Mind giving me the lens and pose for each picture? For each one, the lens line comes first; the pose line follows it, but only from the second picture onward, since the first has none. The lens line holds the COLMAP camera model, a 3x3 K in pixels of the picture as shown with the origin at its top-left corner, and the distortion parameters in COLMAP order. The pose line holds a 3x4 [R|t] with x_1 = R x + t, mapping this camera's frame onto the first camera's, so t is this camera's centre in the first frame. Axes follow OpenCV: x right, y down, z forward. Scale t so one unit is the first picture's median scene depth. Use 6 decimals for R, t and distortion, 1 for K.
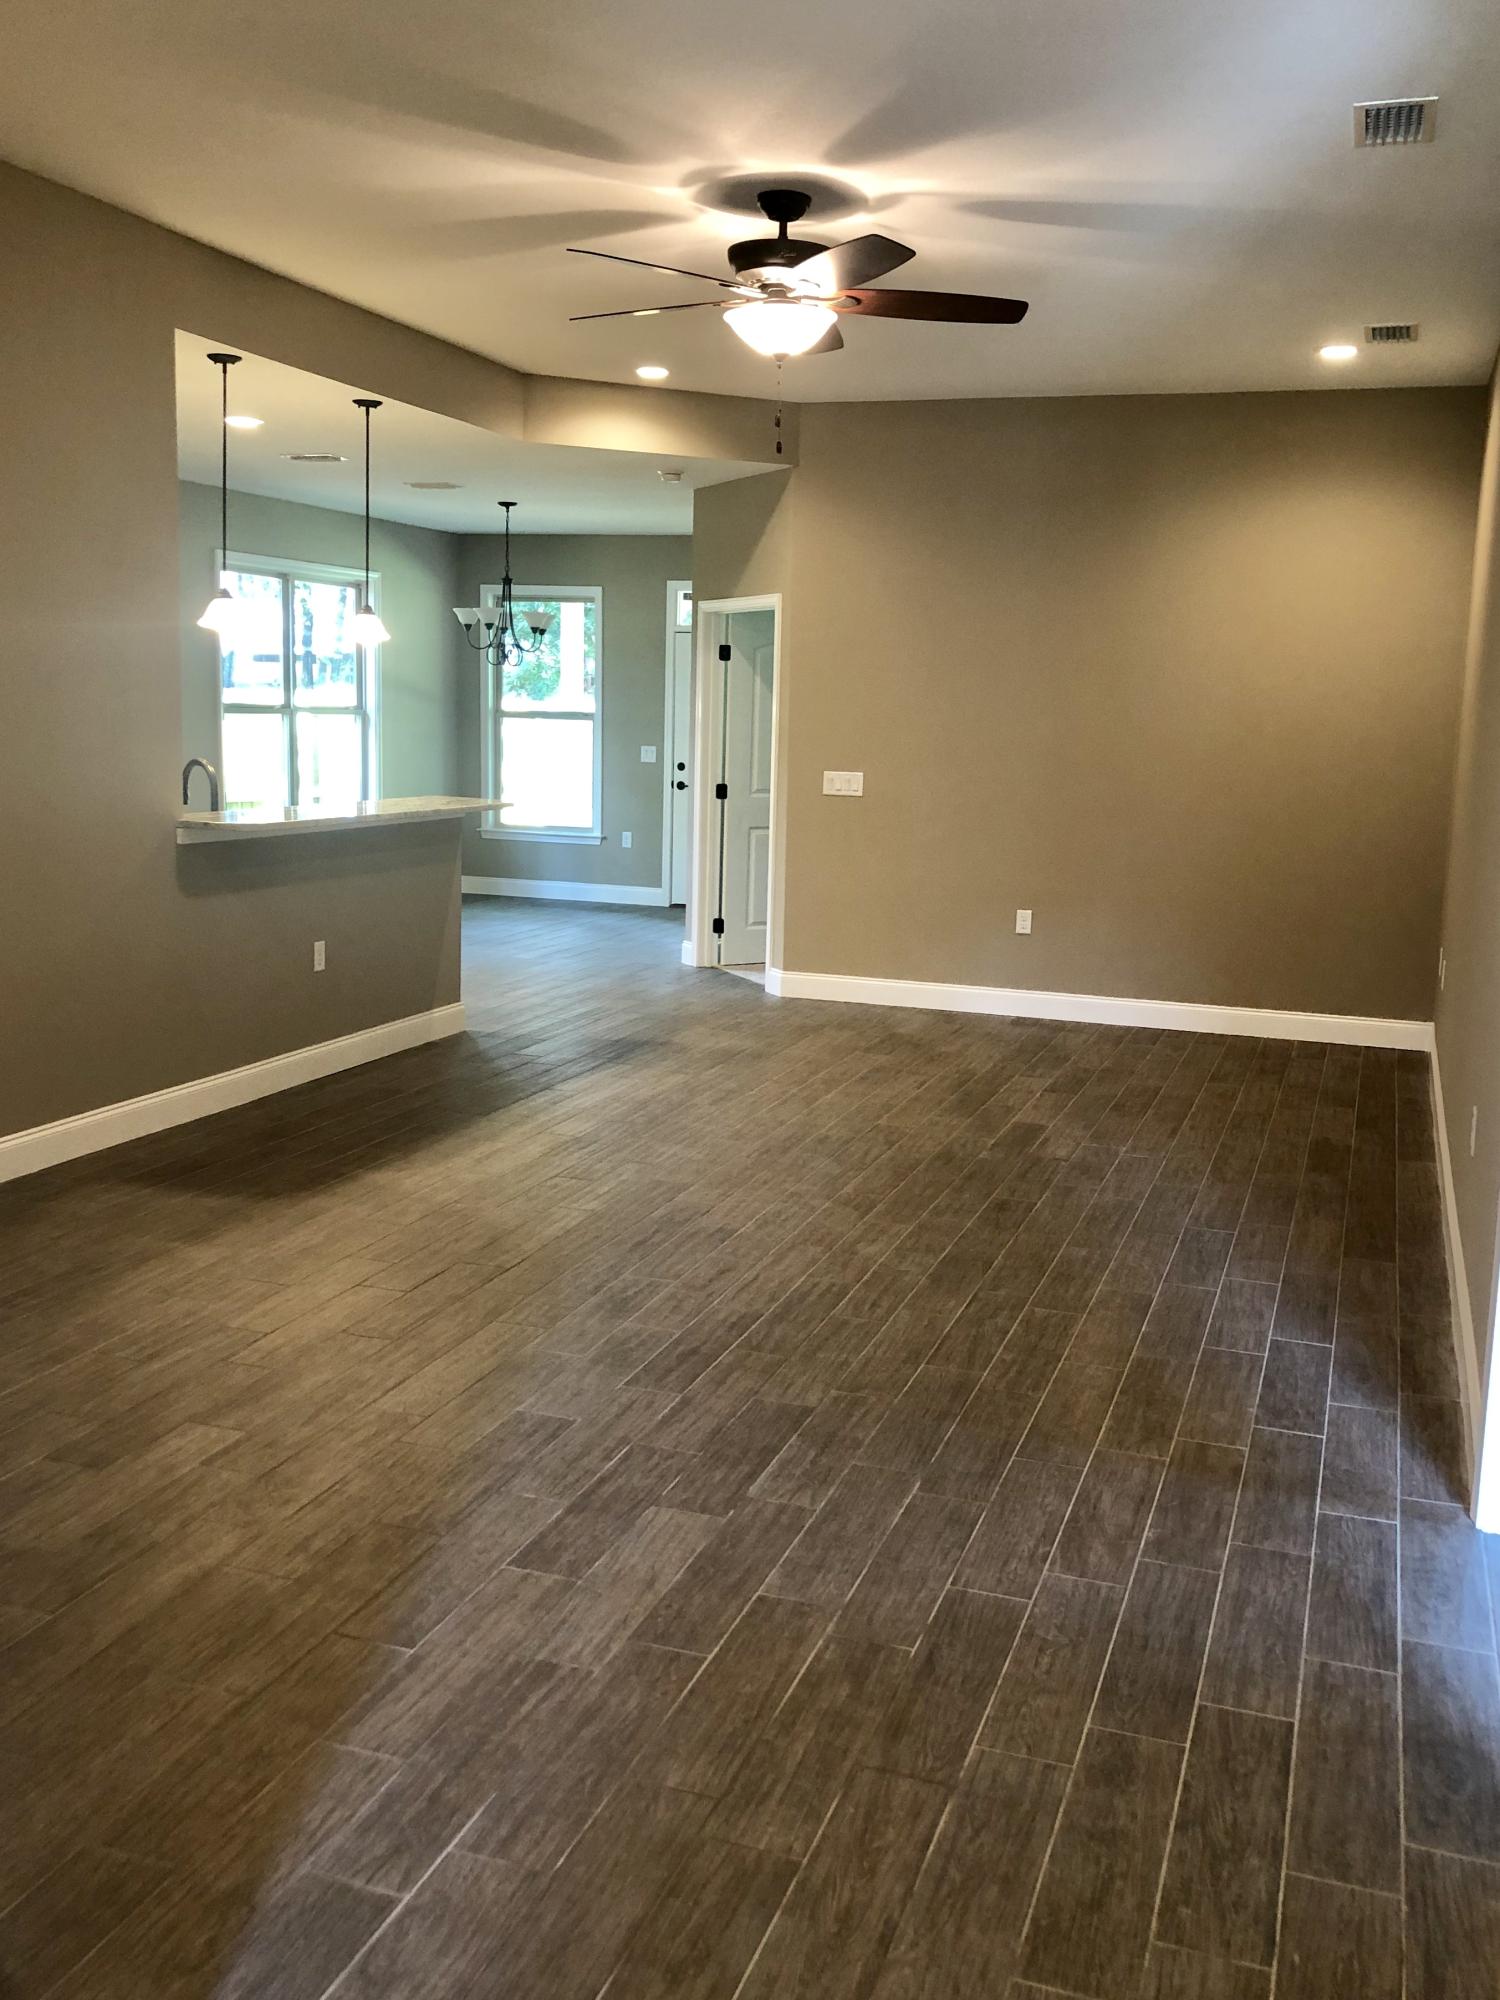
lens RADIAL K [[1649.8, 0, 742.5], [0, 1649.8, 989.1], [0, 0, 1]] dist [0.020859, -0.004868]
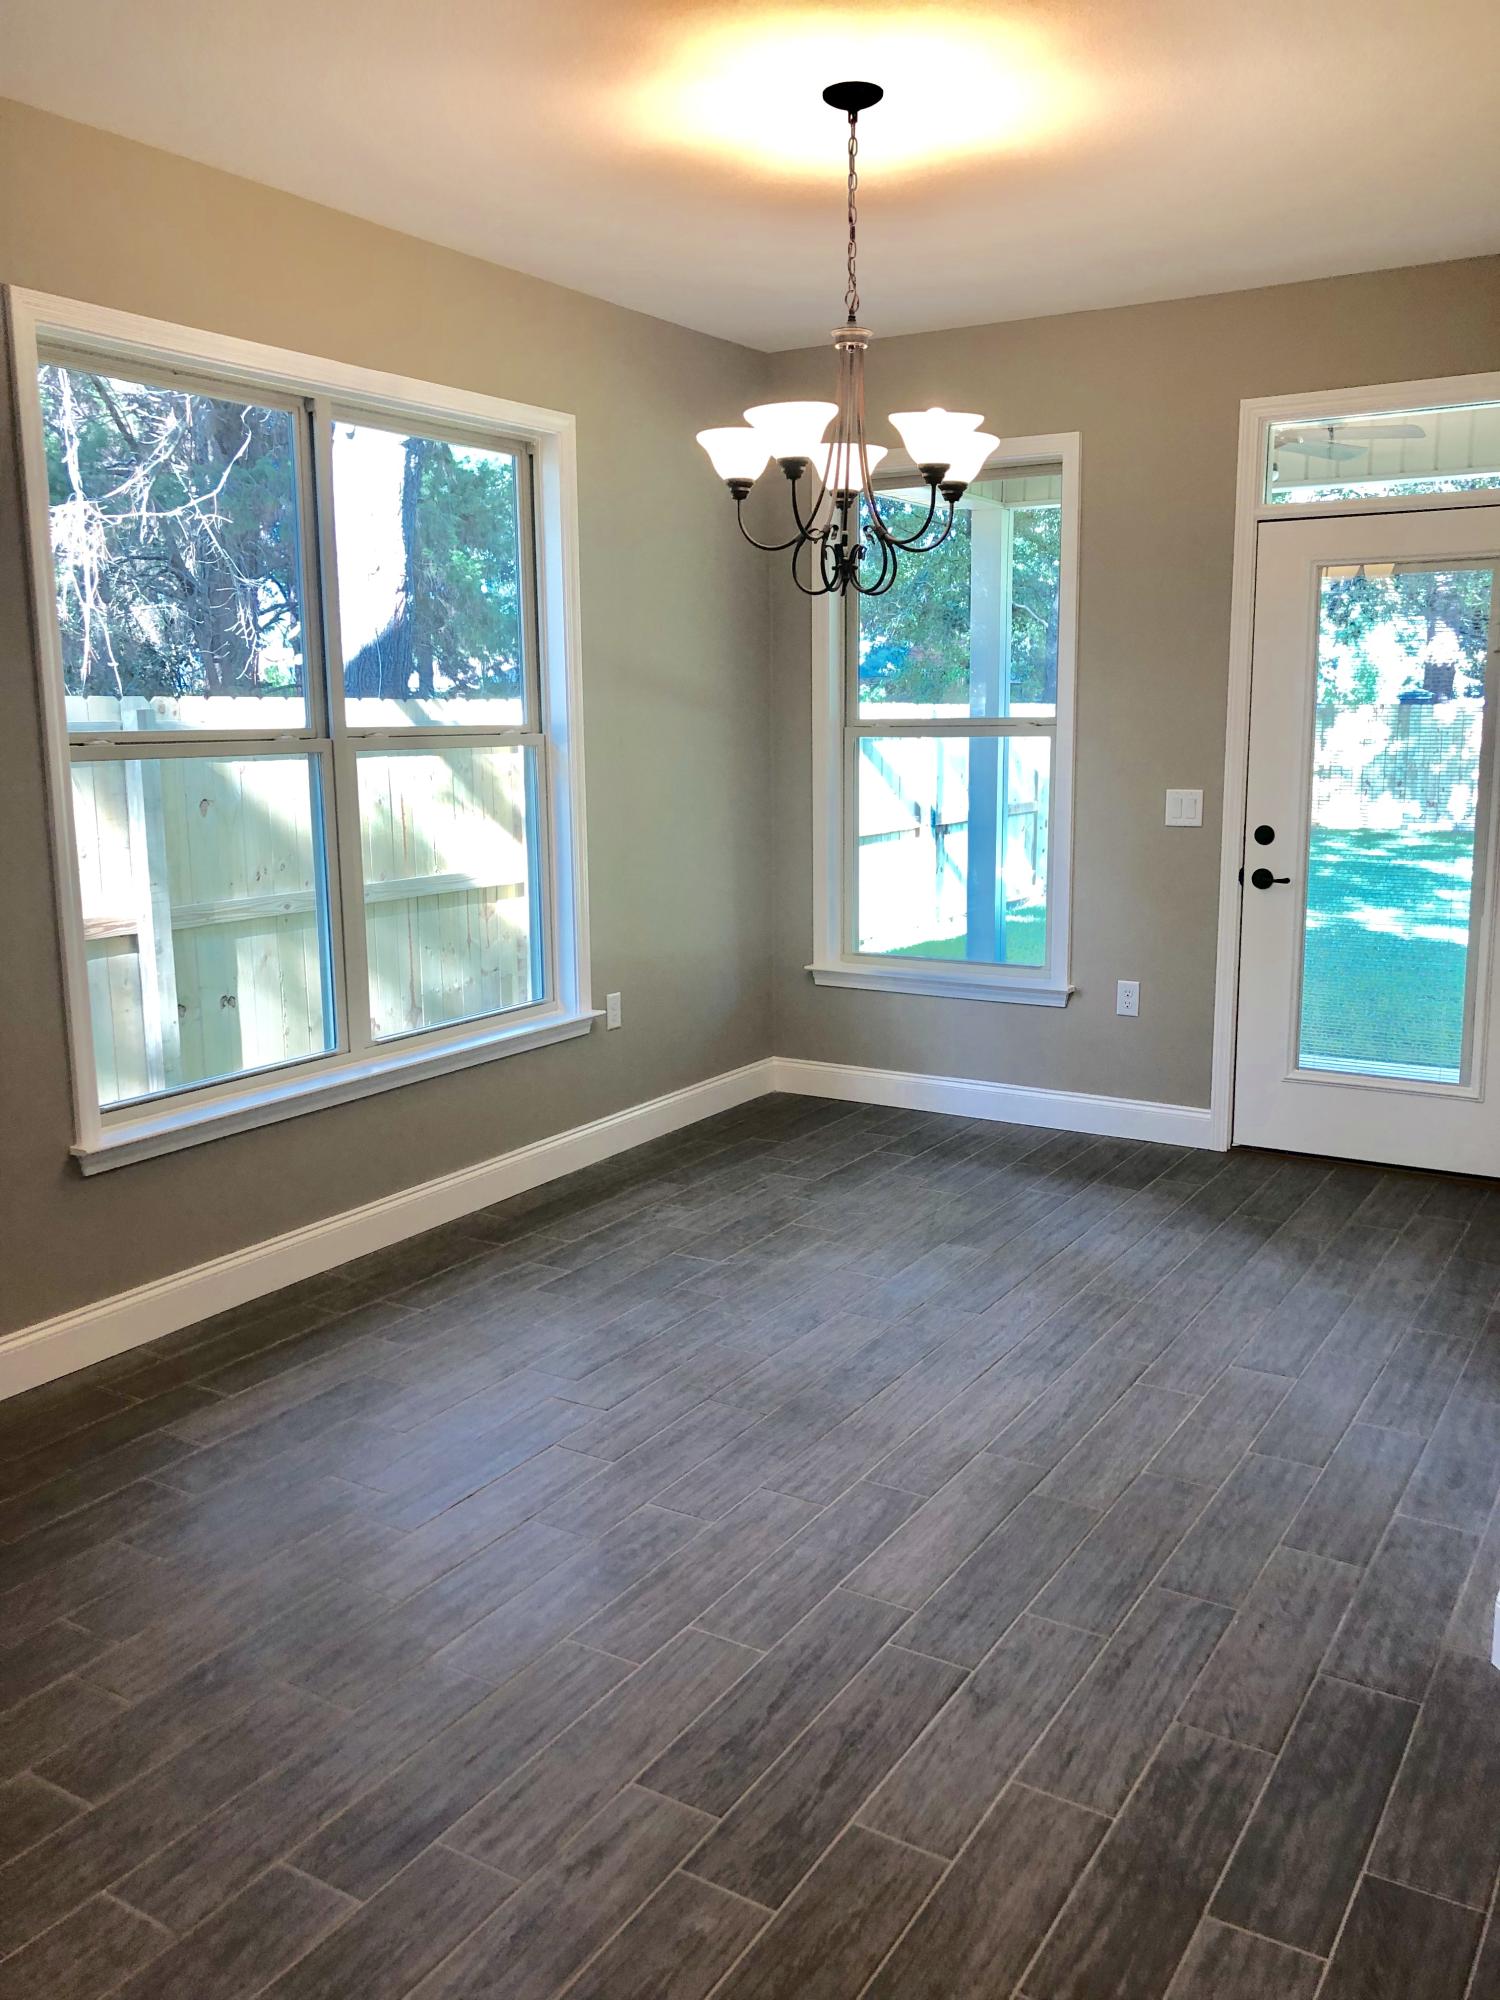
lens RADIAL K [[1649.8, 0, 742.5], [0, 1649.8, 989.1], [0, 0, 1]] dist [0.020859, -0.004868]
pose [[0.973854, -0.005476, -0.227110, -0.071103], [0.003643, 0.999957, -0.008487, -0.090742], [0.227147, 0.007437, 0.973832, 0.545083]]
